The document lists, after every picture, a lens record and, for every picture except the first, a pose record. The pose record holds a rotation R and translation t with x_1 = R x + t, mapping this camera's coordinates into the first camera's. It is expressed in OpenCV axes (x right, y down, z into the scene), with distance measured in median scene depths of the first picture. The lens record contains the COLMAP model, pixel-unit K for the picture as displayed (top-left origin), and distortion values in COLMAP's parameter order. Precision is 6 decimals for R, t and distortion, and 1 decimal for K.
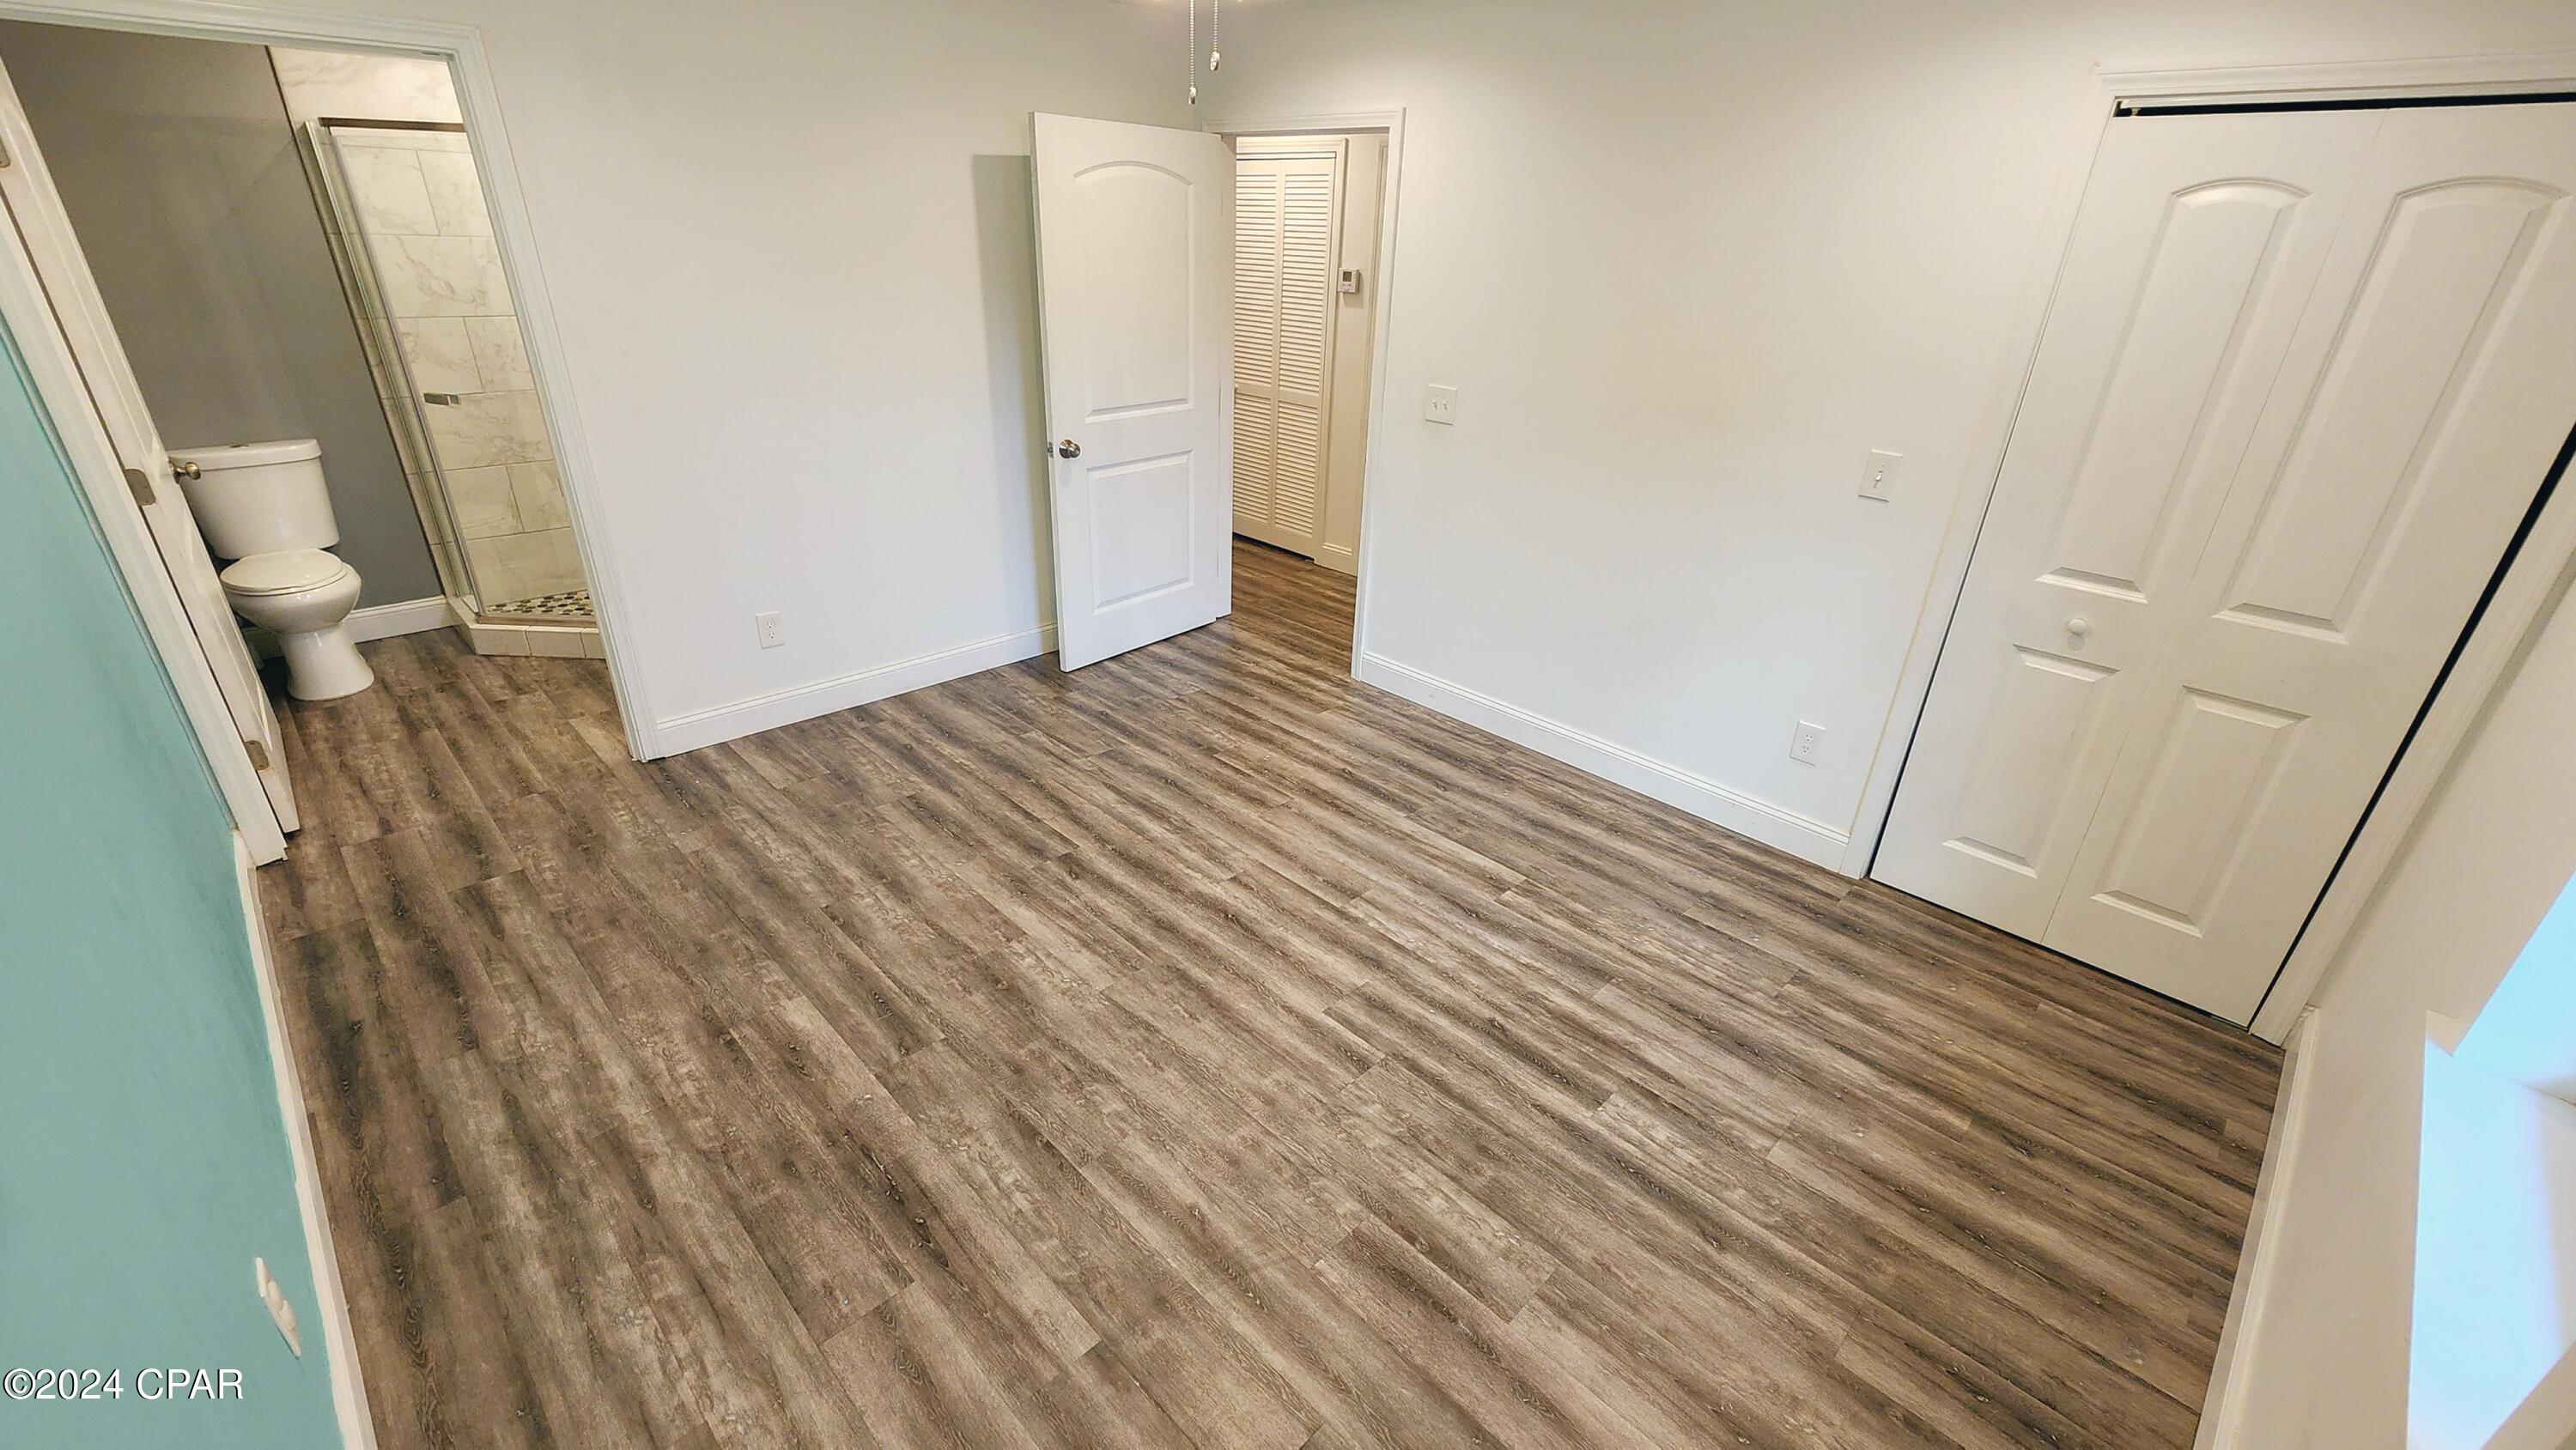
lens RADIAL K [[1047.6, 0, 1284.4], [0, 1047.6, 730.7], [0, 0, 1]] dist [0.000080, -0.000065]
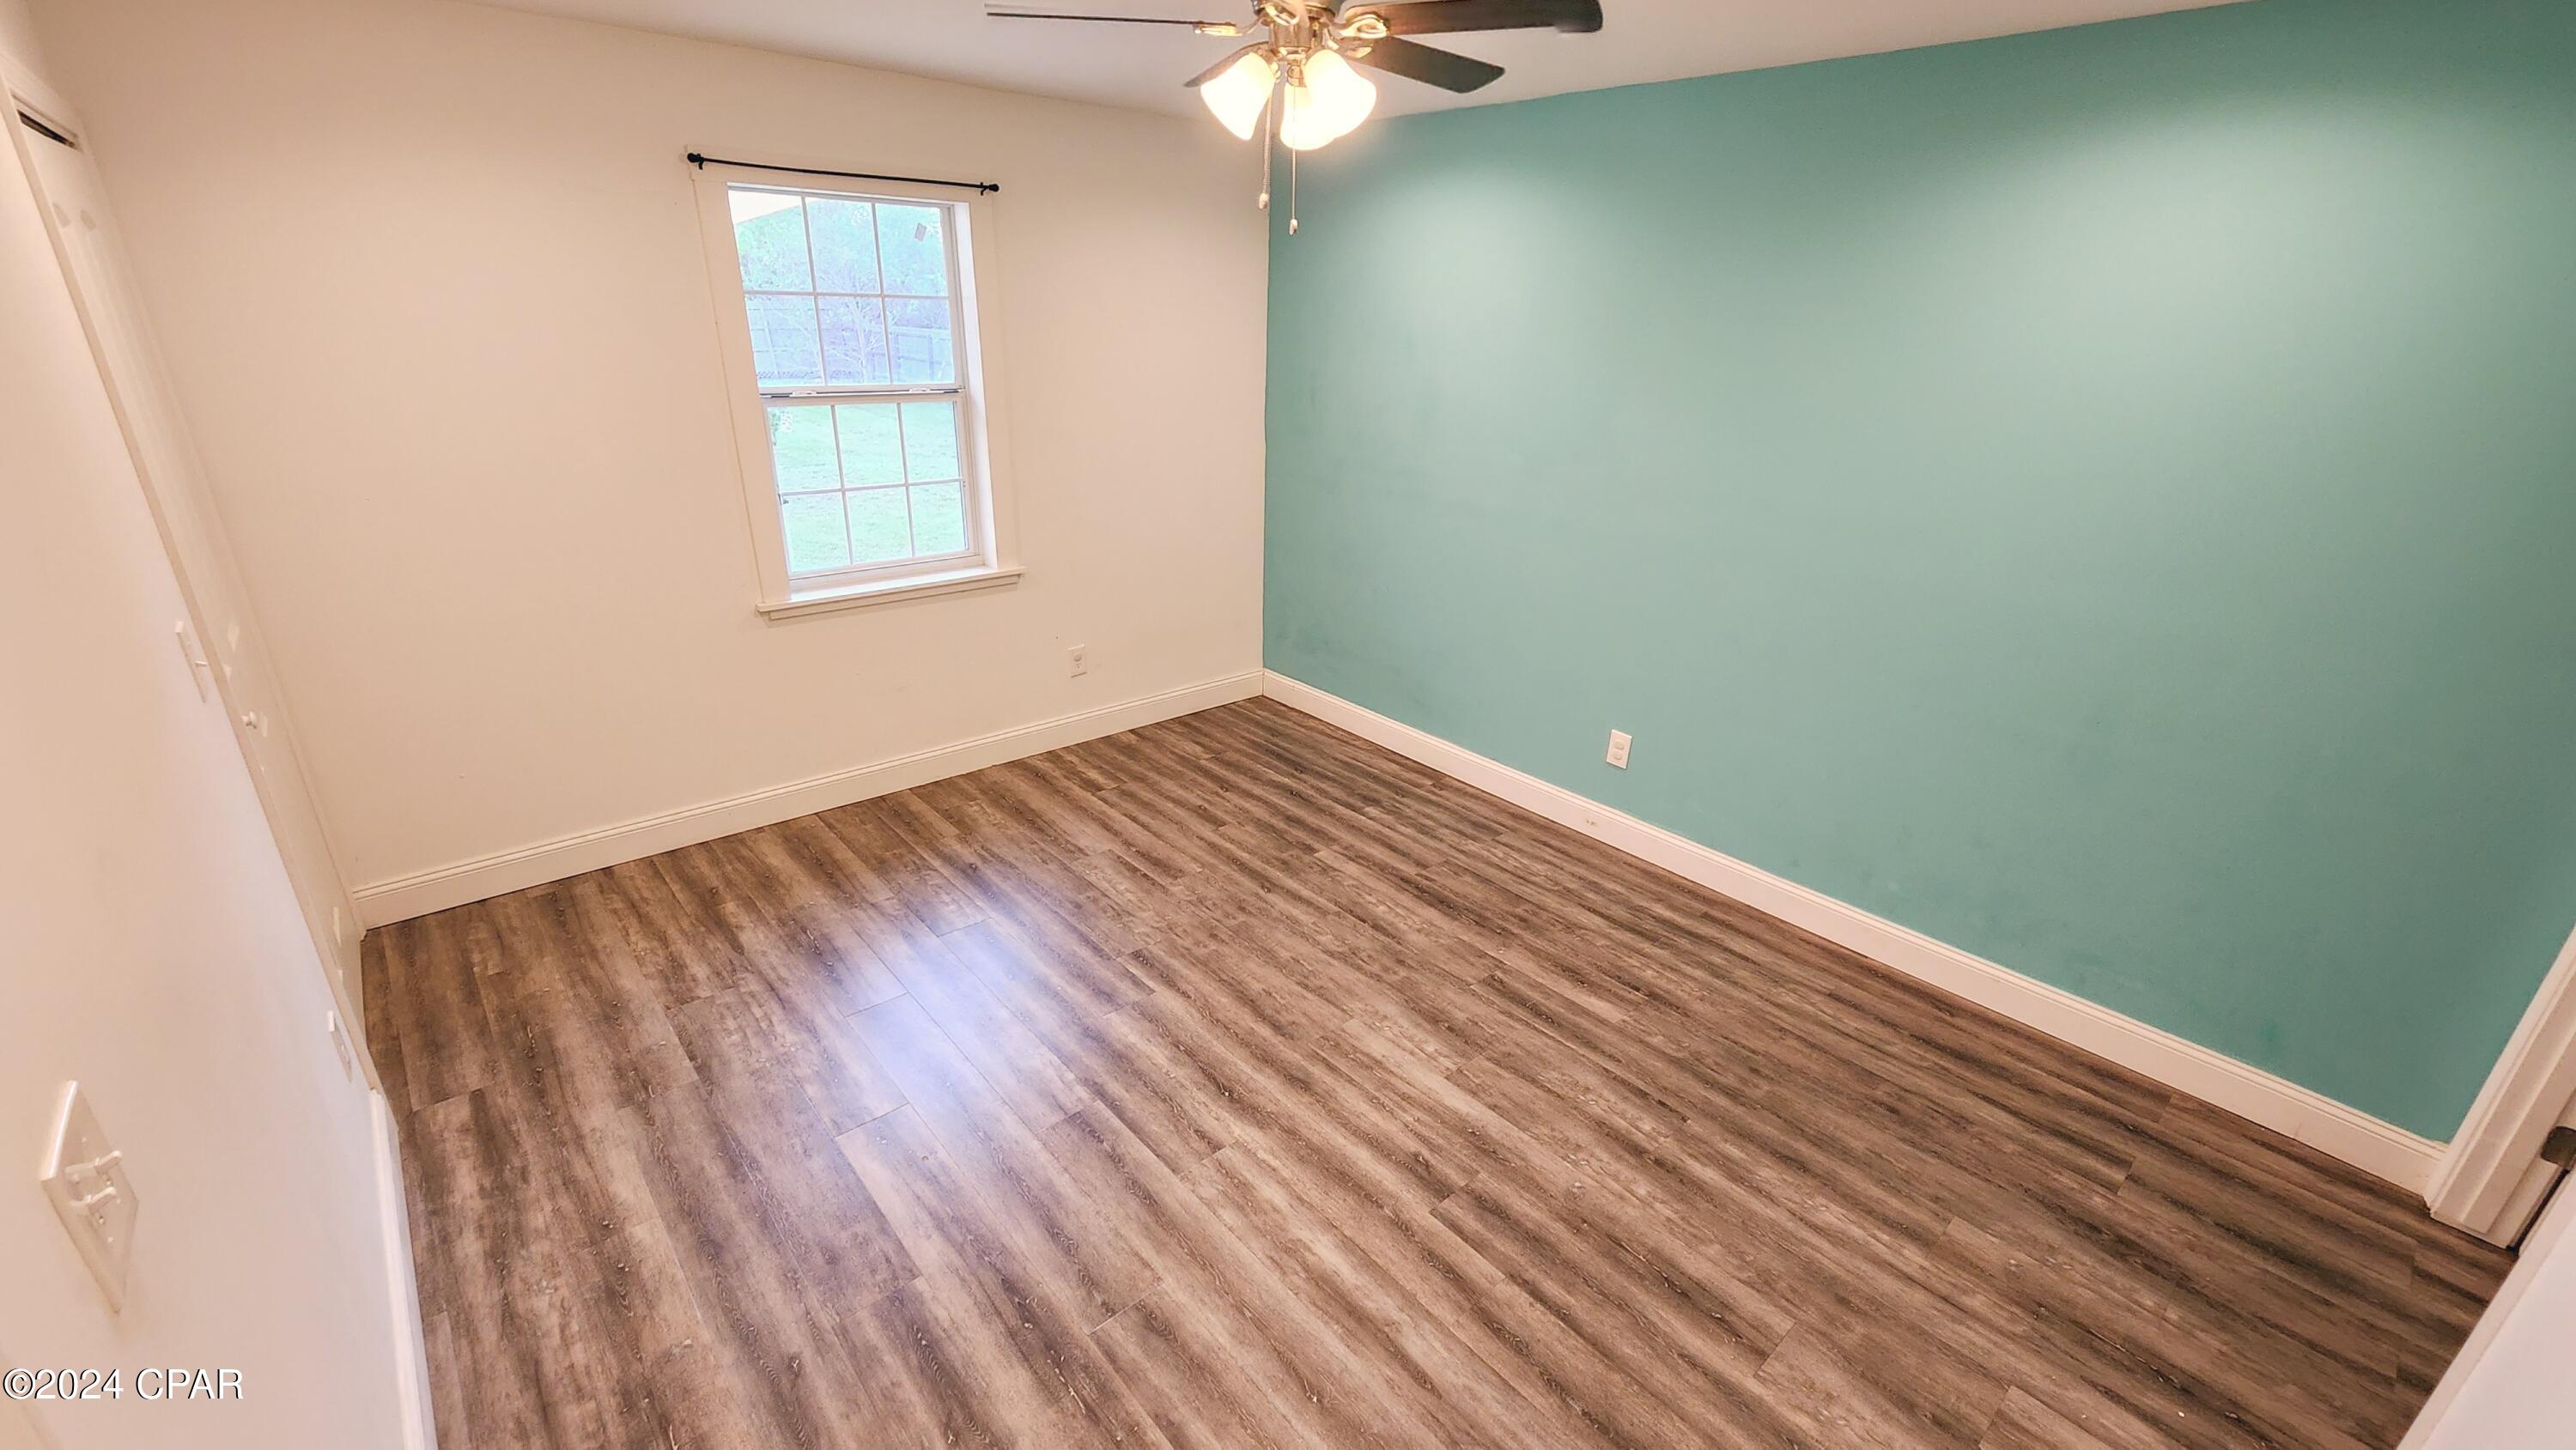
lens RADIAL K [[1047.6, 0, 1284.4], [0, 1047.6, 730.7], [0, 0, 1]] dist [0.000080, -0.000065]
pose [[-0.995958, -0.082961, 0.034426, -0.112853], [-0.029737, 0.666217, 0.745165, -0.735975], [-0.084755, 0.741129, -0.665991, 1.456322]]
